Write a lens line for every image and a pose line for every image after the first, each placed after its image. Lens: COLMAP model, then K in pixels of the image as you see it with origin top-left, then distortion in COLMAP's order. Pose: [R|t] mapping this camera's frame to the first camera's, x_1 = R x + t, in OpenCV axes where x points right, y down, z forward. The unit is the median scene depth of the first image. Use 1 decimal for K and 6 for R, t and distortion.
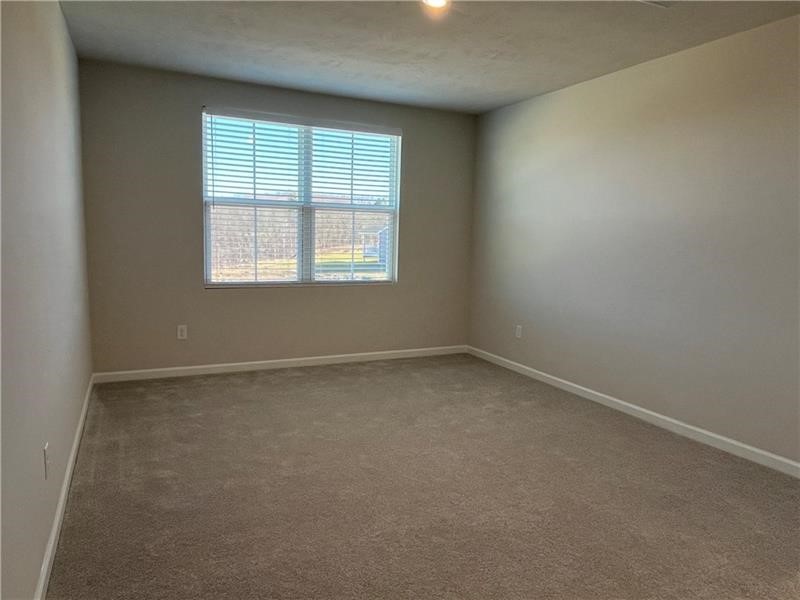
lens RADIAL K [[554.1, 0, 407.9], [0, 554.1, 303.6], [0, 0, 1]] dist [0.015134, -0.006090]
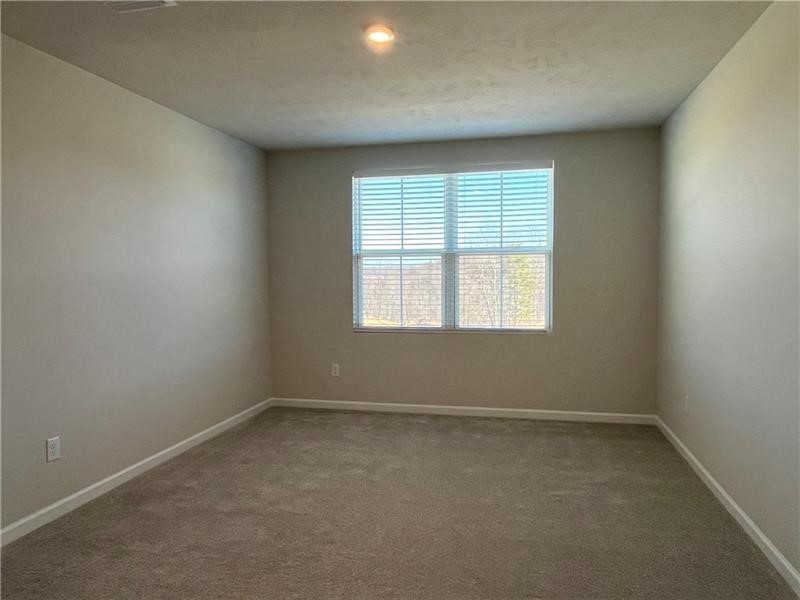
lens RADIAL K [[554.1, 0, 398.5], [0, 554.1, 301.0], [0, 0, 1]] dist [0.015134, -0.006090]
pose [[0.776680, -0.004733, -0.629877, 0.384993], [-0.051453, 0.996153, -0.070930, -0.013815], [0.627790, 0.087499, 0.773449, 0.186039]]
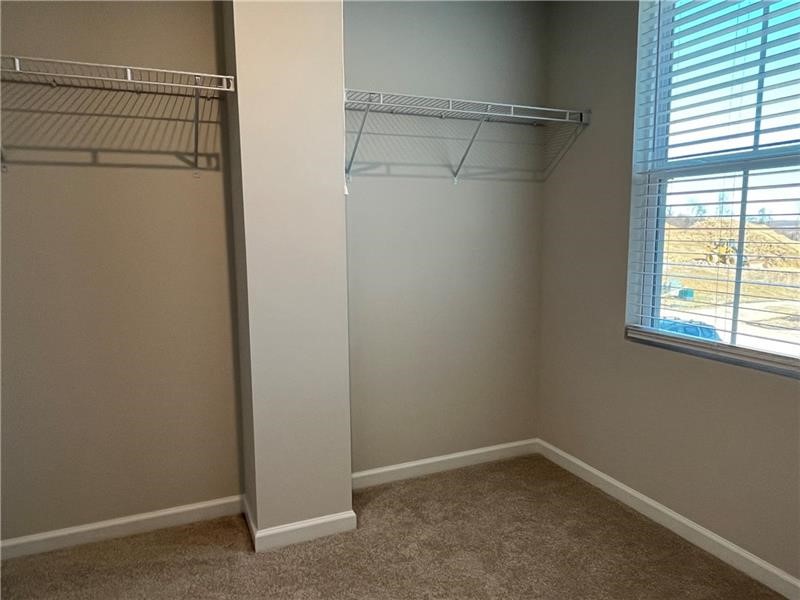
lens RADIAL K [[554.1, 0, 397.6], [0, 554.1, 303.5], [0, 0, 1]] dist [0.015134, -0.006090]
pose [[-0.057874, 0.115962, -0.991566, 0.093951], [-0.121846, 0.984985, 0.122304, -0.105815], [0.990860, 0.127896, -0.042875, 0.792263]]
